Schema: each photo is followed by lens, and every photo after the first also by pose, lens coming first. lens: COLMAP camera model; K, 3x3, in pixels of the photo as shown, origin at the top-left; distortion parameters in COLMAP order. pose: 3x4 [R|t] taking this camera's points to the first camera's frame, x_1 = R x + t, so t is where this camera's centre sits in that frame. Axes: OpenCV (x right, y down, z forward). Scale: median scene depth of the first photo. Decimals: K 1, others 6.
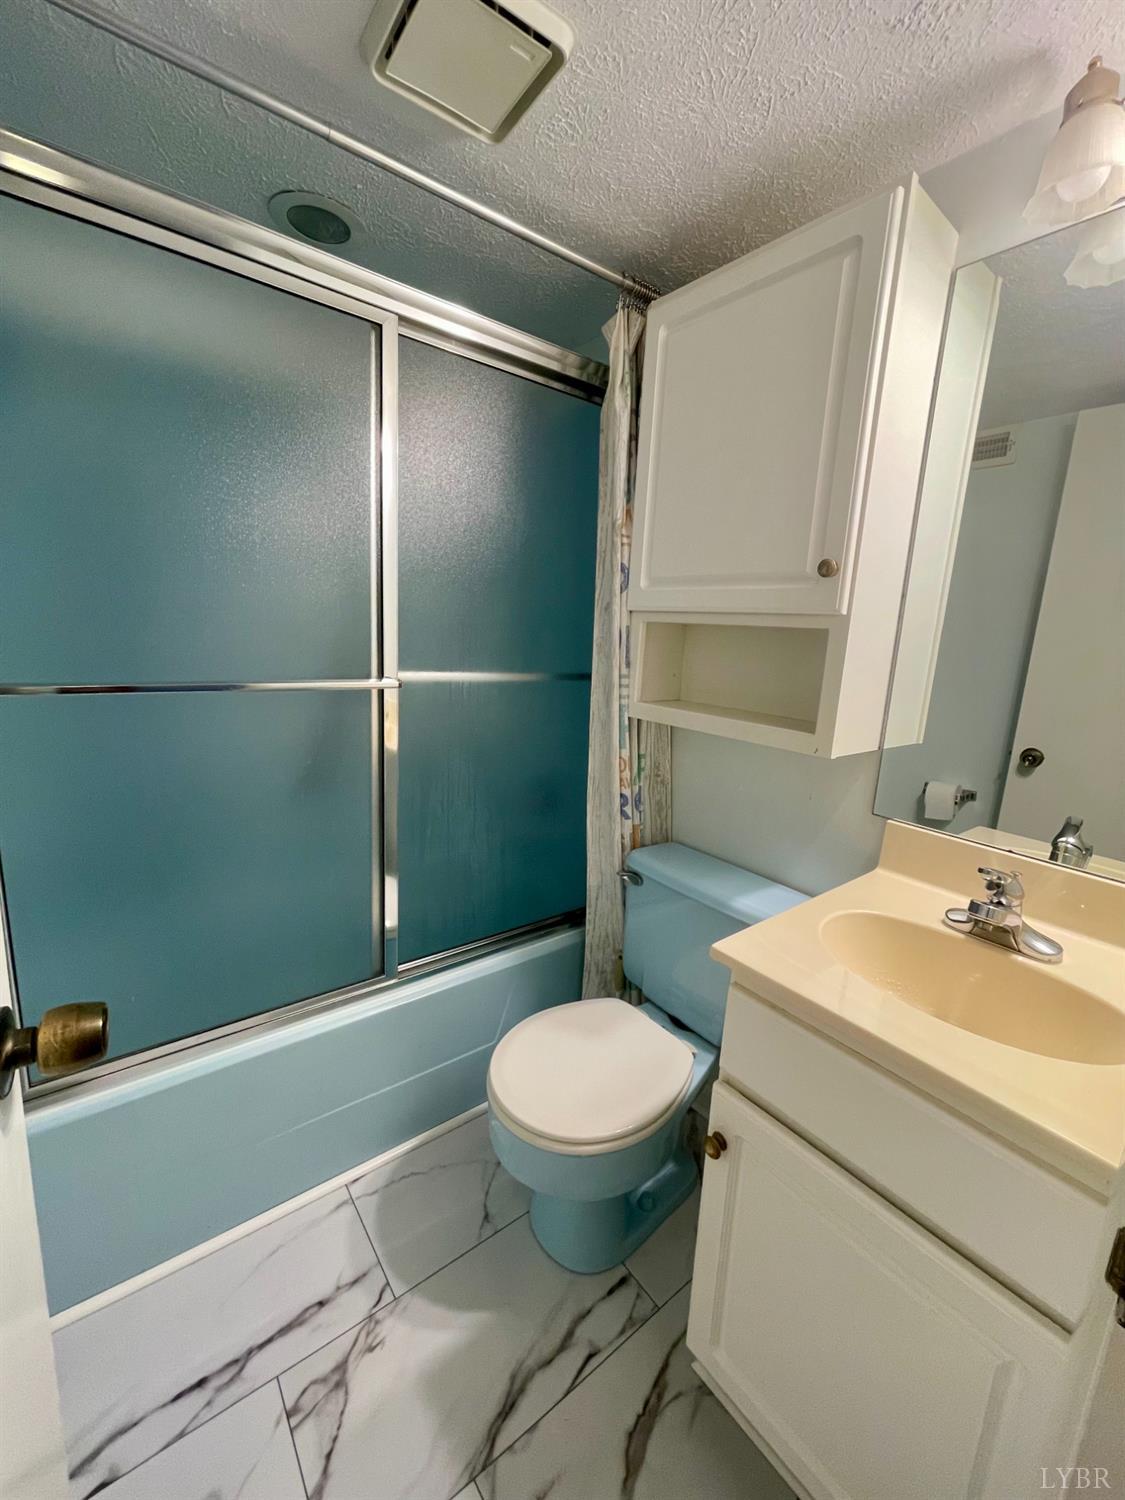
lens RADIAL K [[613.9, 0, 562.5], [0, 613.9, 750.0], [0, 0, 1]] dist [0.002127, 0.000516]
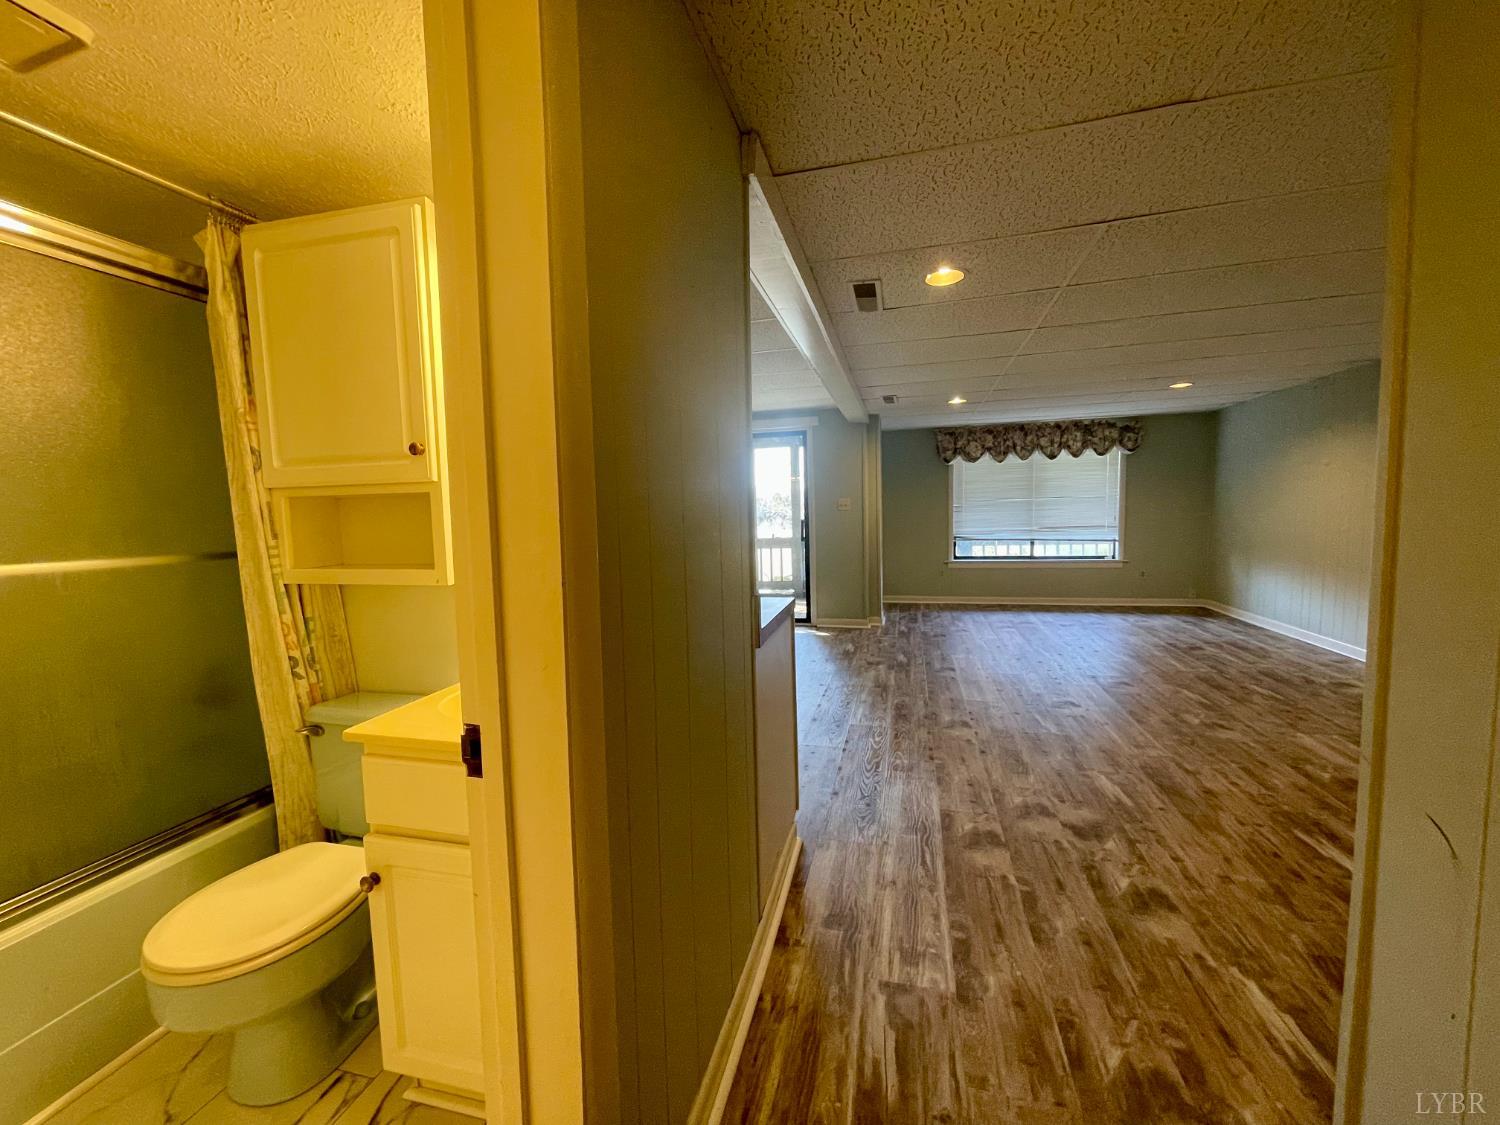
lens RADIAL K [[613.9, 0, 741.5], [0, 613.9, 561.5], [0, 0, 1]] dist [0.002127, 0.000516]
pose [[0.791427, -0.126303, 0.598073, 0.103008], [0.185012, 0.982023, -0.037438, 0.097793], [-0.582593, 0.140280, 0.800567, -0.349731]]
